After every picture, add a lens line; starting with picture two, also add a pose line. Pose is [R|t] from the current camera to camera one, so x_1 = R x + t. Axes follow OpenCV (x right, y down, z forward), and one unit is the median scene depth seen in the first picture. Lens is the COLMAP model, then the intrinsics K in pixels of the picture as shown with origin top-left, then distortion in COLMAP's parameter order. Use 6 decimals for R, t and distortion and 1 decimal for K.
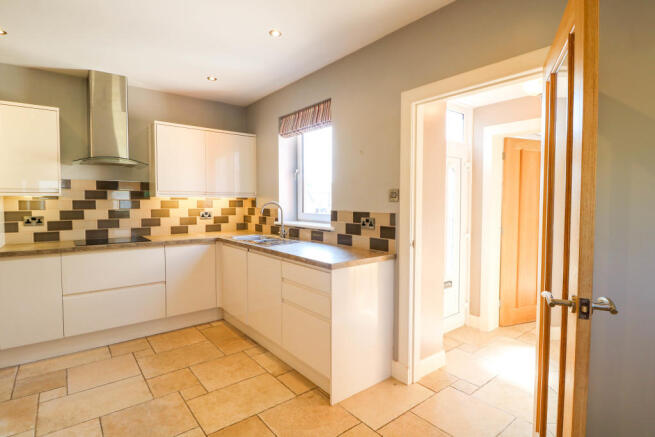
lens RADIAL K [[331.1, 0, 327.5], [0, 331.1, 218.5], [0, 0, 1]] dist [-0.003013, -0.001990]
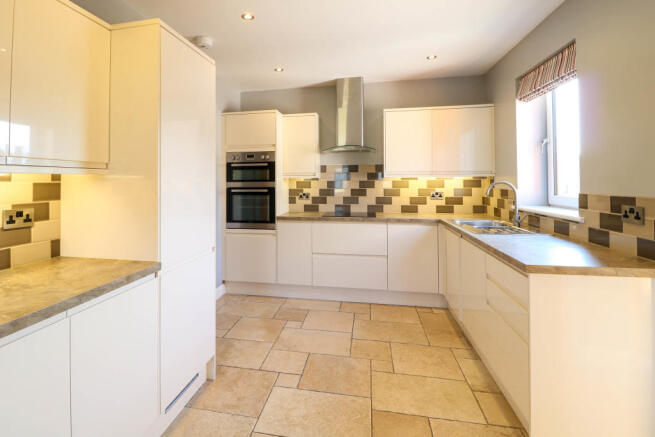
lens RADIAL K [[342.3, 0, 300.9], [0, 342.3, 179.5], [0, 0, 1]] dist [0.001153, -0.000145]
pose [[0.635656, -0.008801, -0.771922, 0.200465], [-0.033382, 0.998686, -0.038875, -0.005623], [0.771250, 0.050480, 0.634527, 0.072444]]
